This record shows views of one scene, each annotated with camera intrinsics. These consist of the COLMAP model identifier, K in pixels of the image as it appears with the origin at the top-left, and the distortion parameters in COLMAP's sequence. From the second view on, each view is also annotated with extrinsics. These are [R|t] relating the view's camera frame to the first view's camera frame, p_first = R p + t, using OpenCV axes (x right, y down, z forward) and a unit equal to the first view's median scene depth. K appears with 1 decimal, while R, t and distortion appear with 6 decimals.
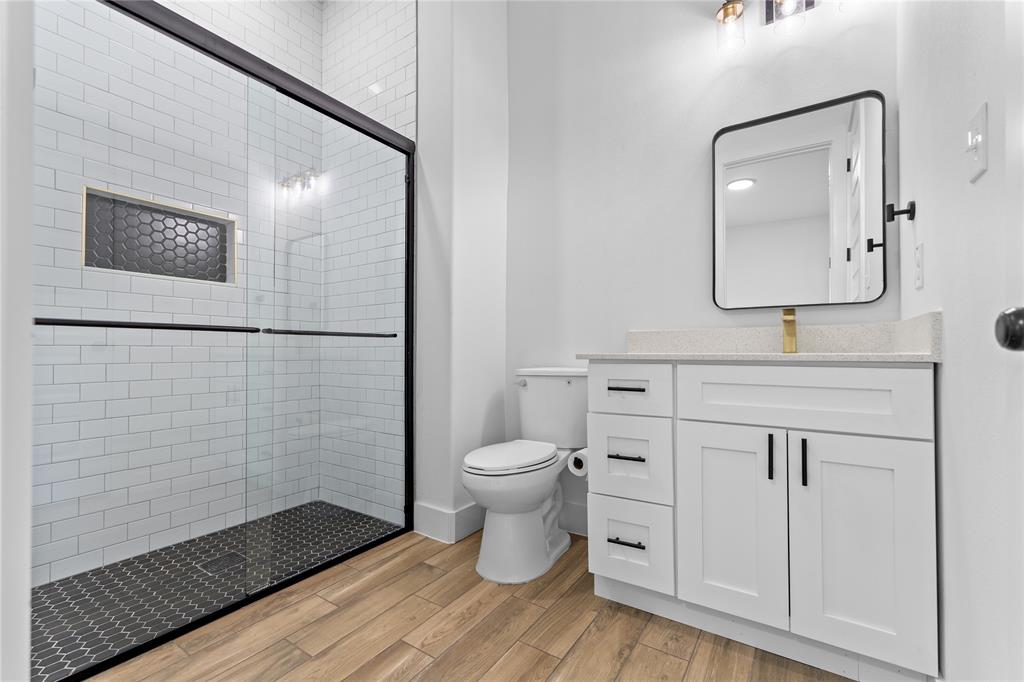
lens RADIAL K [[435.4, 0, 515.6], [0, 435.4, 341.4], [0, 0, 1]] dist [0.002503, 0.000299]
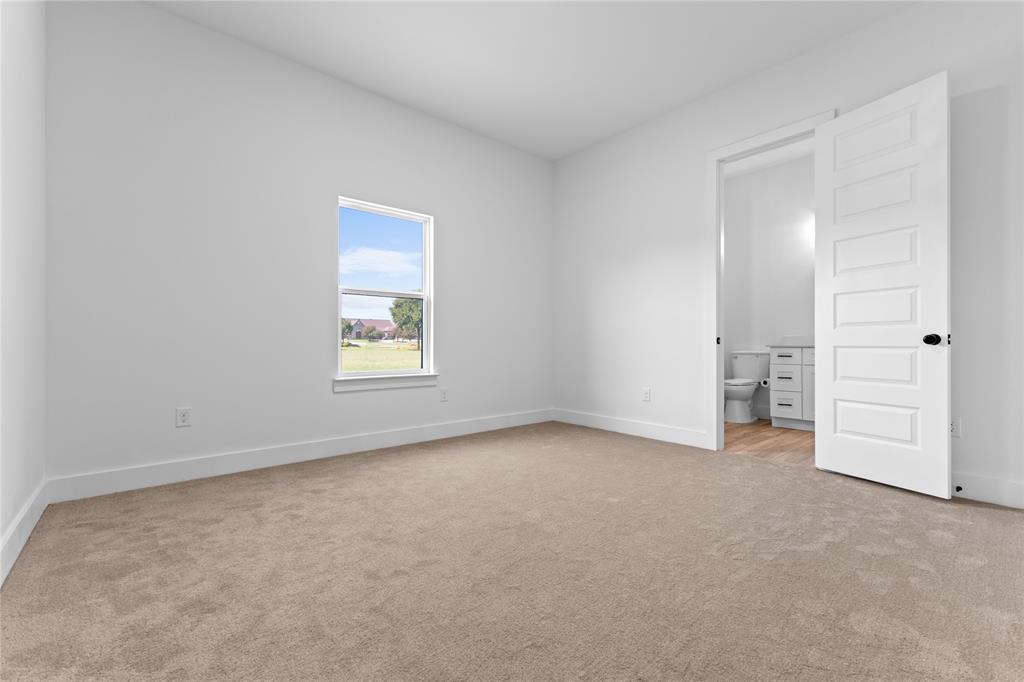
lens RADIAL K [[435.4, 0, 515.6], [0, 435.4, 341.4], [0, 0, 1]] dist [0.002503, 0.000299]
pose [[0.963545, -0.005123, -0.267498, -0.718201], [0.010317, 0.999785, 0.018013, -0.068642], [0.267348, -0.020116, 0.963390, -2.357225]]
